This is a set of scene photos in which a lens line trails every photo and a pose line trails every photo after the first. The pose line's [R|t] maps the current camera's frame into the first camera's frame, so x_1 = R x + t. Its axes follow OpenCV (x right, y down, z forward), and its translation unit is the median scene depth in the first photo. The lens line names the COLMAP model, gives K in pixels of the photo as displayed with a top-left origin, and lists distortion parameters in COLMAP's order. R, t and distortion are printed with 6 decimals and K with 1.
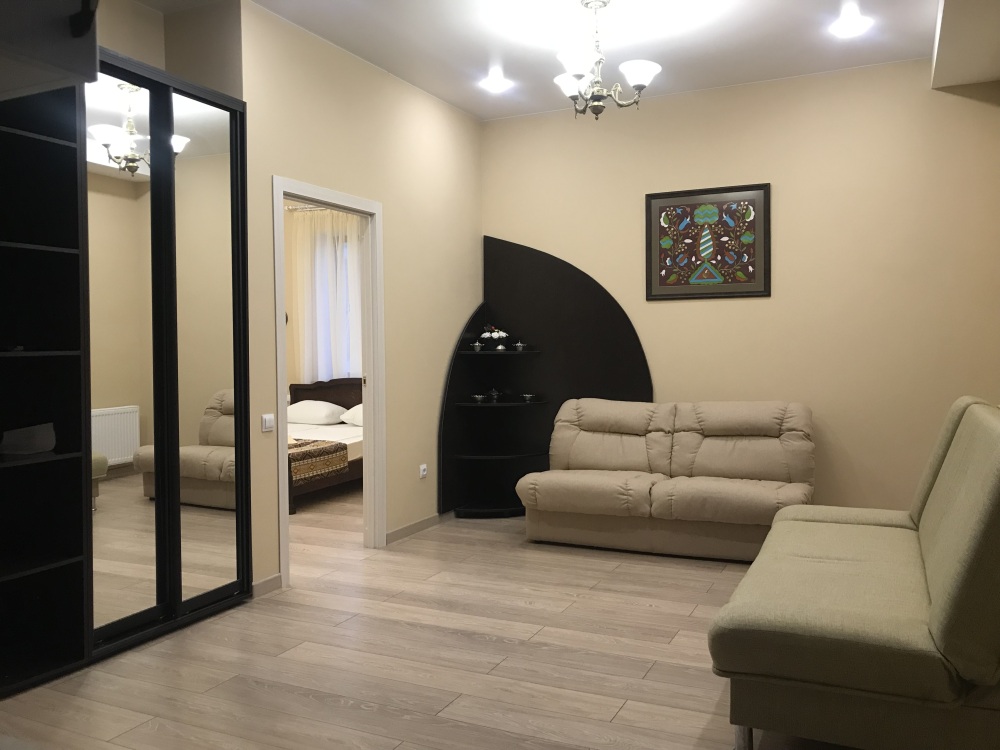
lens RADIAL K [[830.3, 0, 498.4], [0, 830.3, 374.1], [0, 0, 1]] dist [0.009559, -0.008405]
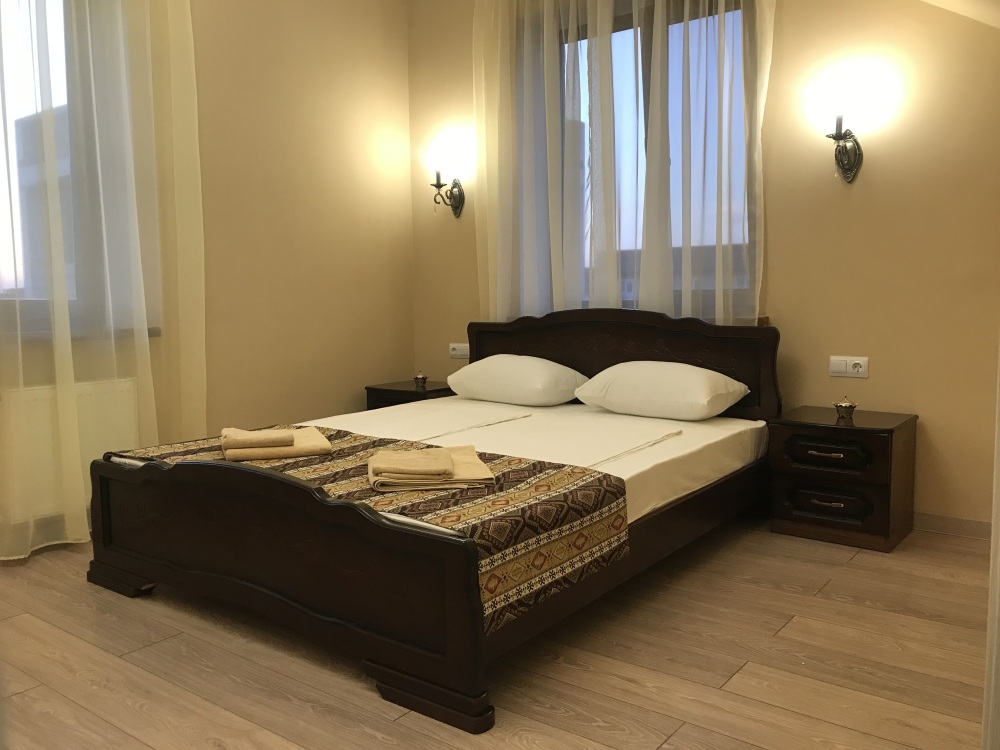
lens RADIAL K [[830.3, 0, 499.9], [0, 830.3, 373.5], [0, 0, 1]] dist [0.009559, -0.008405]
pose [[0.979761, 0.021332, -0.199032, -0.139190], [-0.009773, 0.998217, 0.058879, 0.014722], [0.199933, -0.055742, 0.978223, 0.538855]]
